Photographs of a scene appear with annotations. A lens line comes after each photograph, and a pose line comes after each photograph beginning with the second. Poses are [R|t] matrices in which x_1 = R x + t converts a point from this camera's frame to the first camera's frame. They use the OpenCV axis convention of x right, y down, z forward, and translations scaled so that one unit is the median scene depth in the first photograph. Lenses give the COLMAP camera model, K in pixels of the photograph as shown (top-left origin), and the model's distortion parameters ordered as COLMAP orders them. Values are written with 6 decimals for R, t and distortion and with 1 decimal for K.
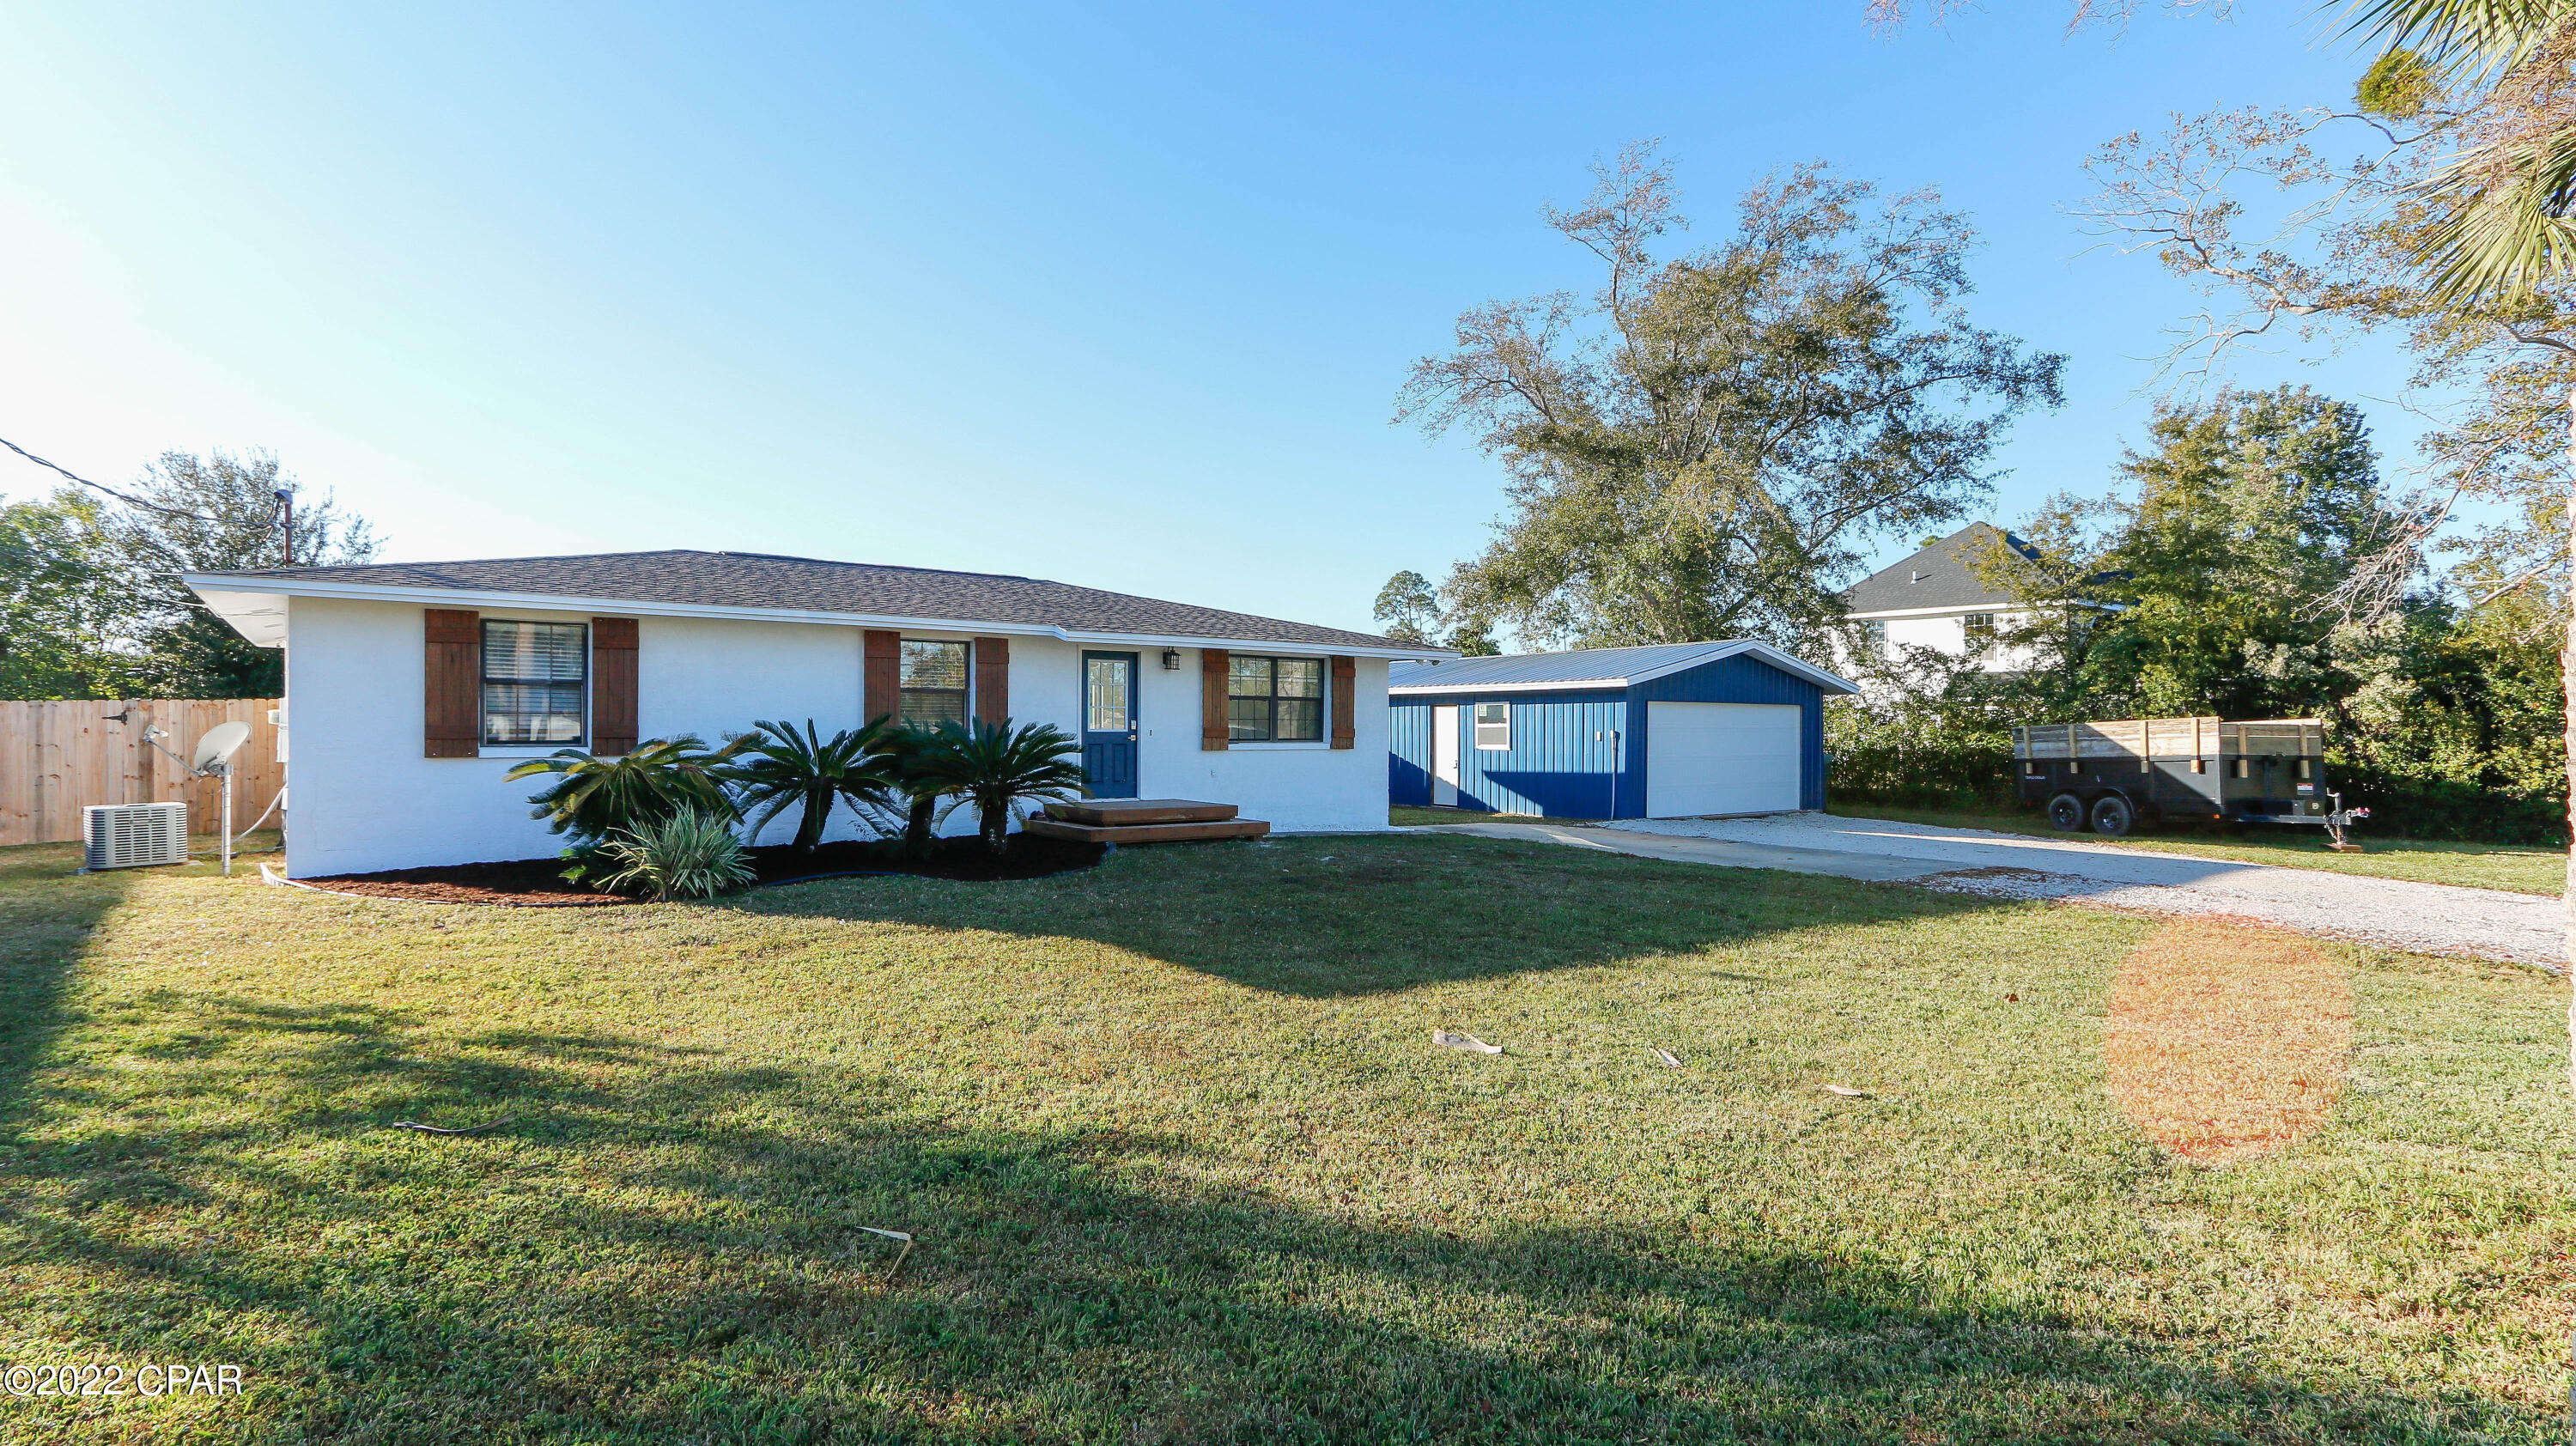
lens RADIAL K [[1186.9, 0, 1288.0], [0, 1186.9, 723.0], [0, 0, 1]] dist [0.018661, -0.000030]
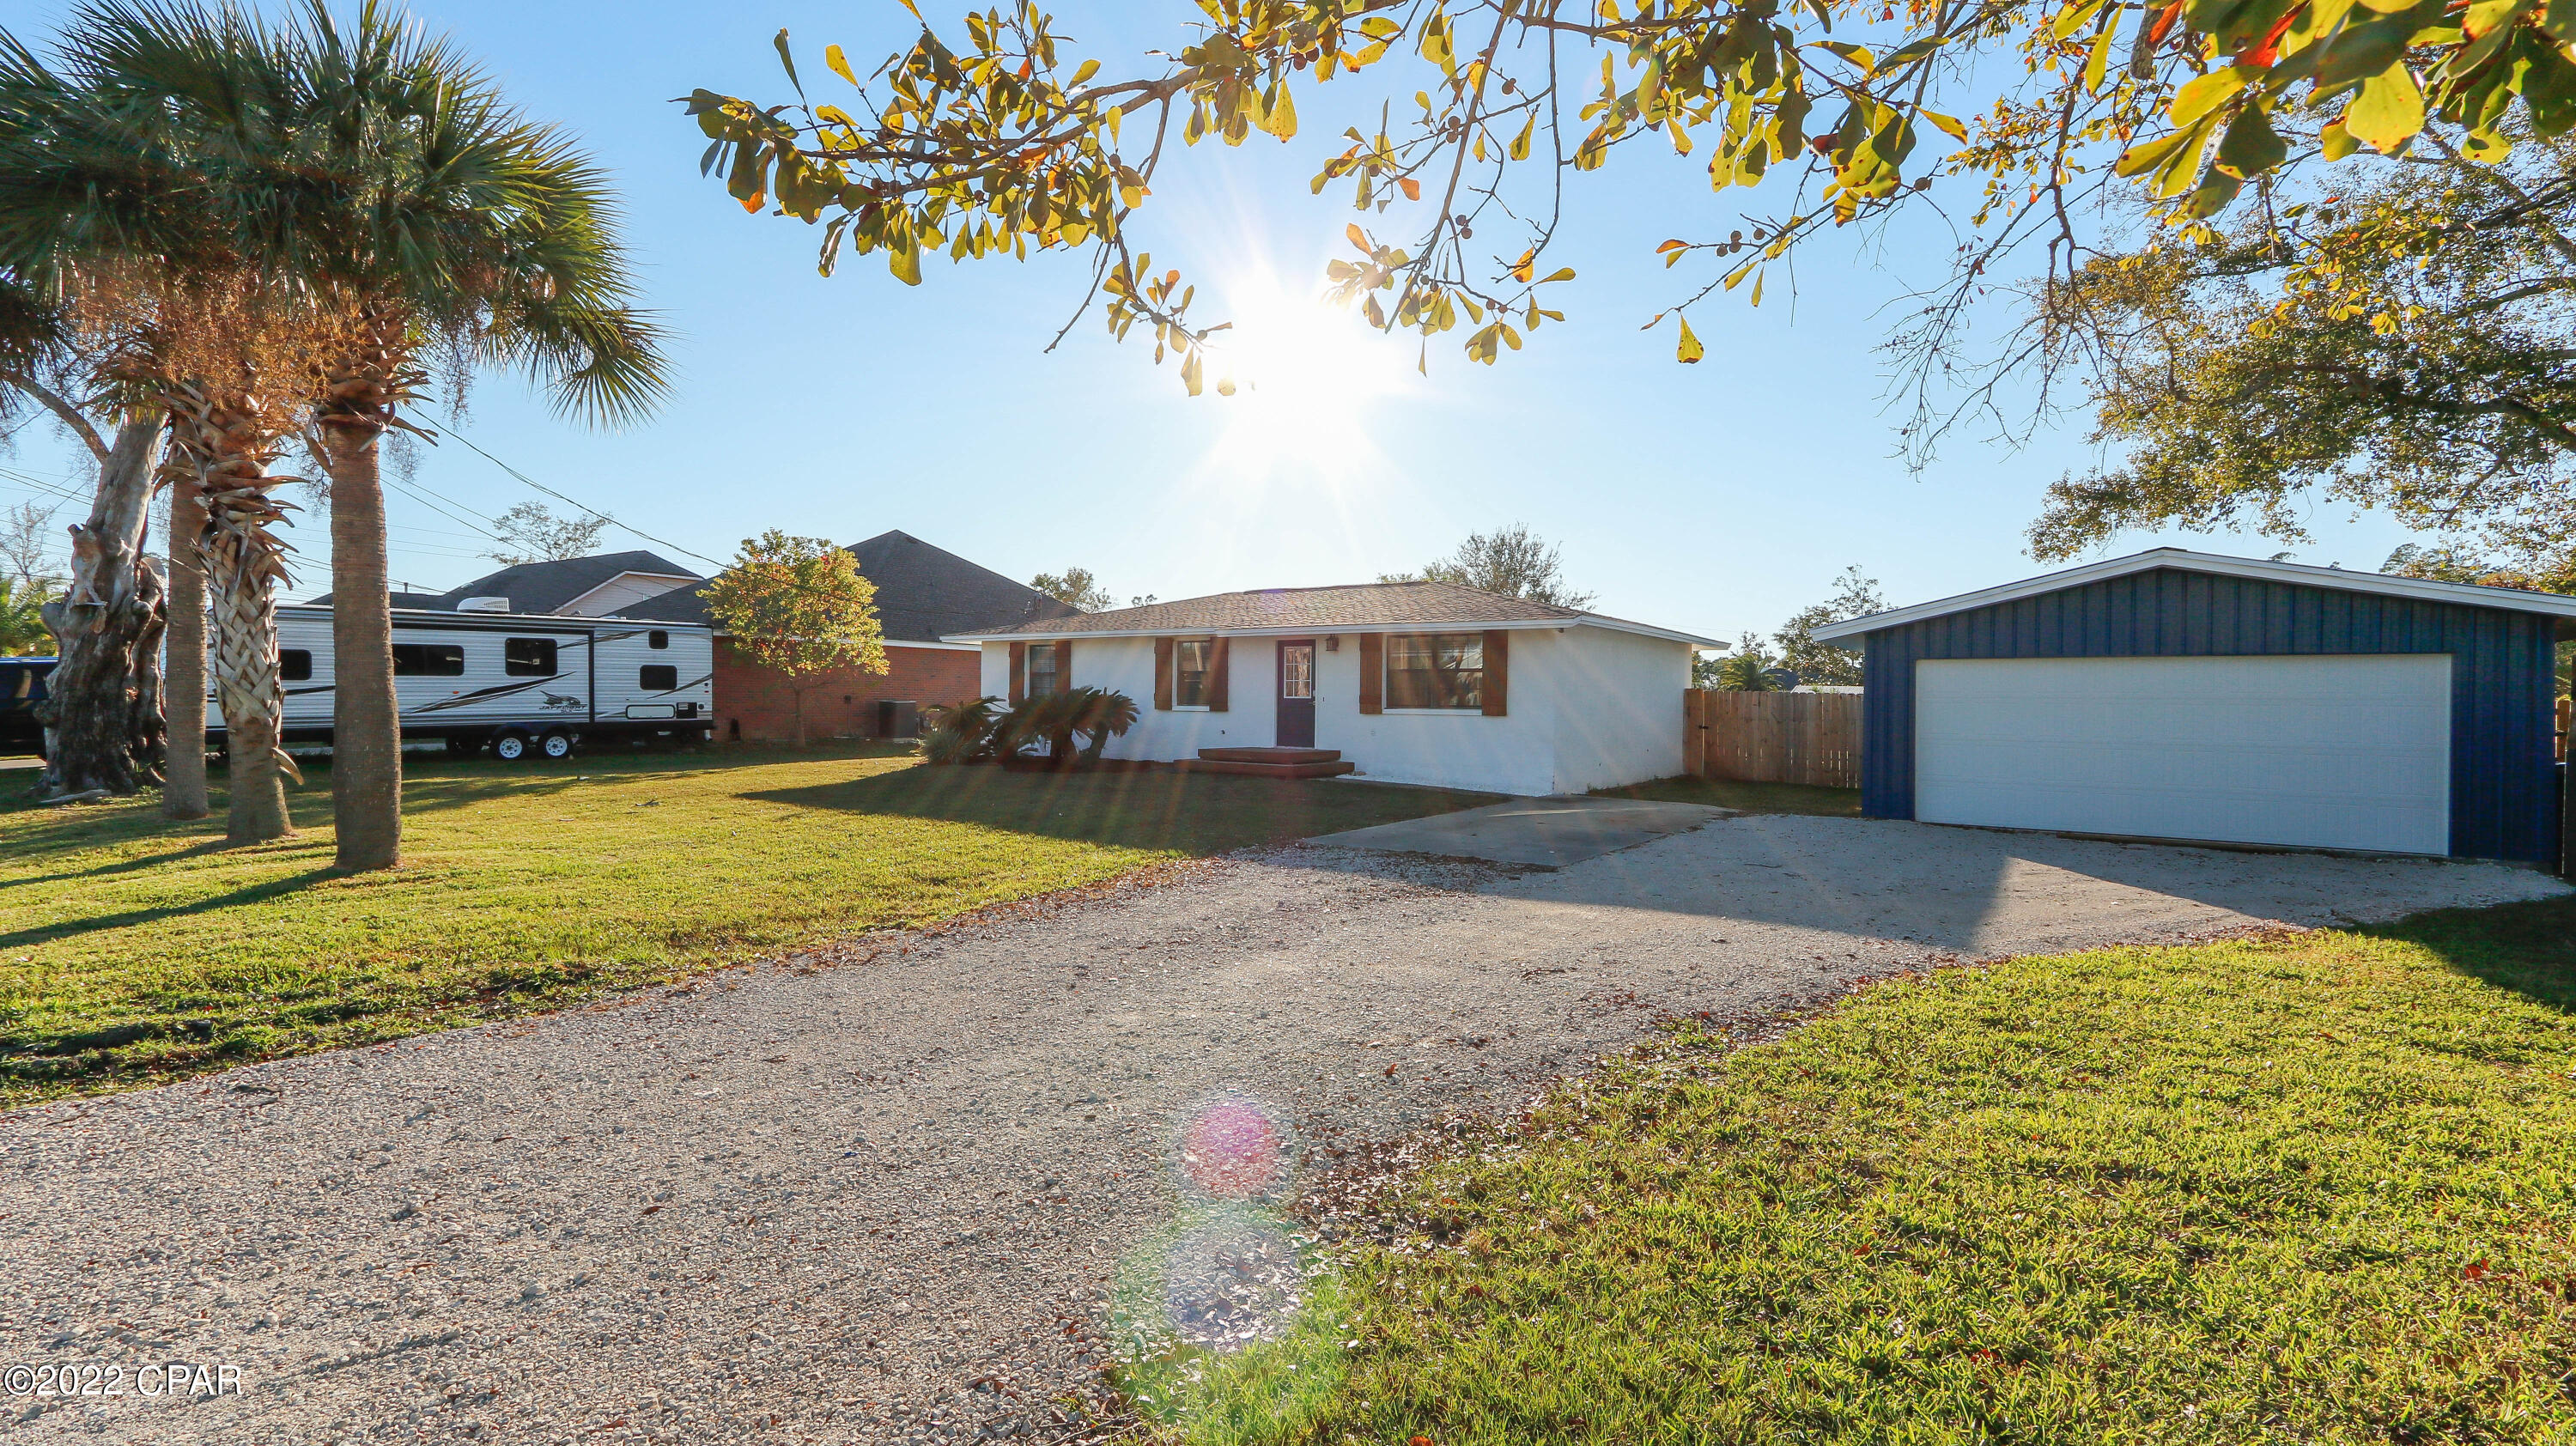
lens RADIAL K [[1186.9, 0, 1288.0], [0, 1186.9, 723.0], [0, 0, 1]] dist [0.018661, -0.000030]
pose [[0.323950, 0.015636, -0.945945, 0.810680], [-0.004905, 0.999878, 0.014847, 0.010768], [0.946061, -0.000170, 0.323987, 0.378305]]
